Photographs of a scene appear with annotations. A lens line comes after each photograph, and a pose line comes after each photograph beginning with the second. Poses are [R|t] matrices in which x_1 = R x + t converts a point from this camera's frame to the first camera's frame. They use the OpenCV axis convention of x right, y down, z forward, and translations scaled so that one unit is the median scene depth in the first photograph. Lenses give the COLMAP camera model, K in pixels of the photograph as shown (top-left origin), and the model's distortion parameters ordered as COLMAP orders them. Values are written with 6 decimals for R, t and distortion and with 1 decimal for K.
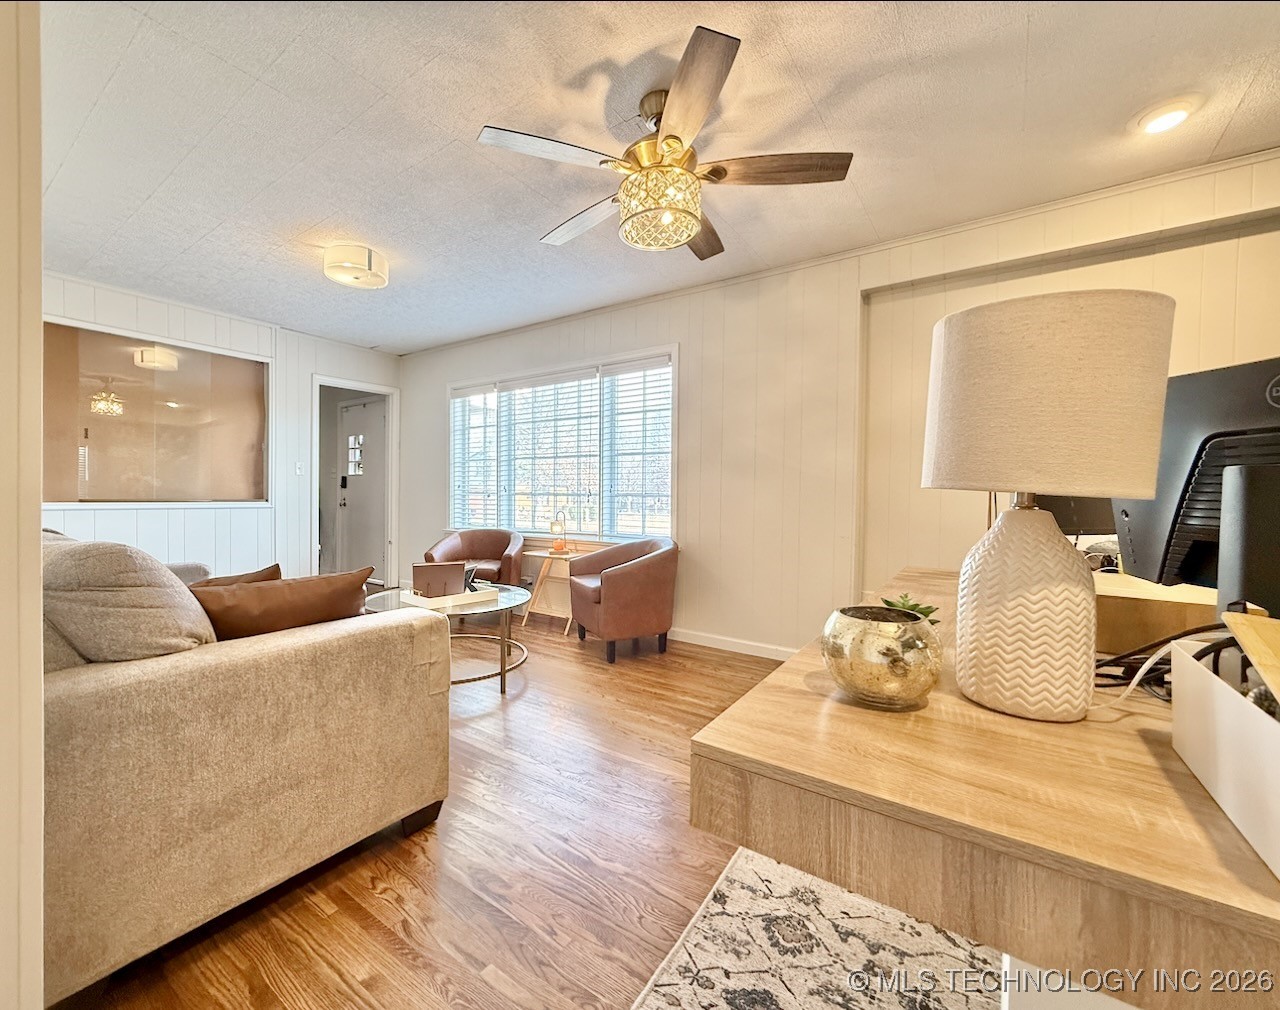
lens RADIAL K [[529.5, 0, 615.7], [0, 529.5, 503.7], [0, 0, 1]] dist [0.000821, 0.000022]
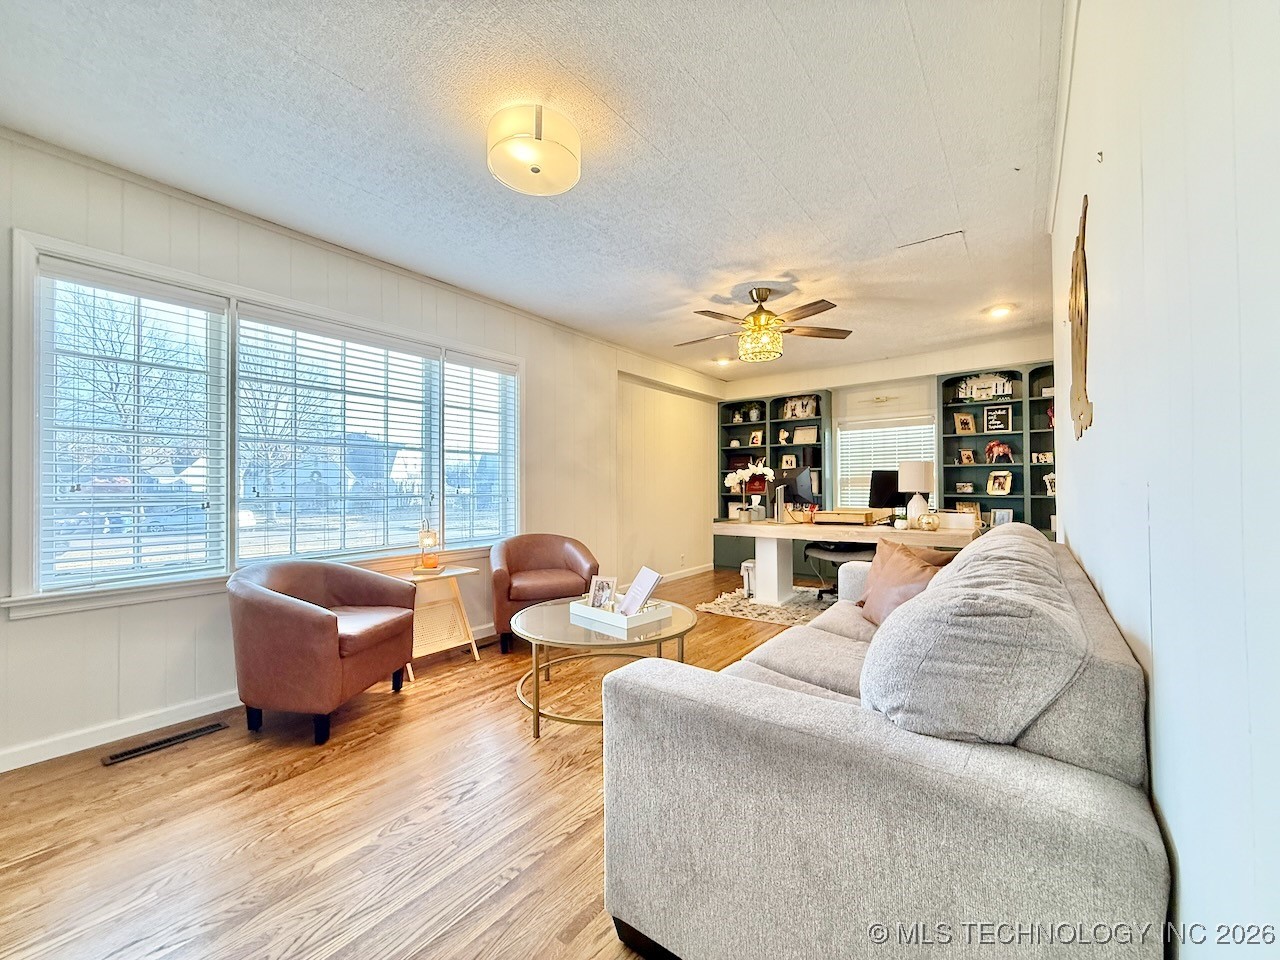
lens RADIAL K [[517.9, 0, 604.2], [0, 517.9, 480.3], [0, 0, 1]] dist [-0.001762, -0.000096]
pose [[0.063567, -0.000650, 0.997977, -0.911620], [0.024431, 0.999701, -0.000905, -0.038775], [-0.997679, 0.024439, 0.063564, 0.728708]]
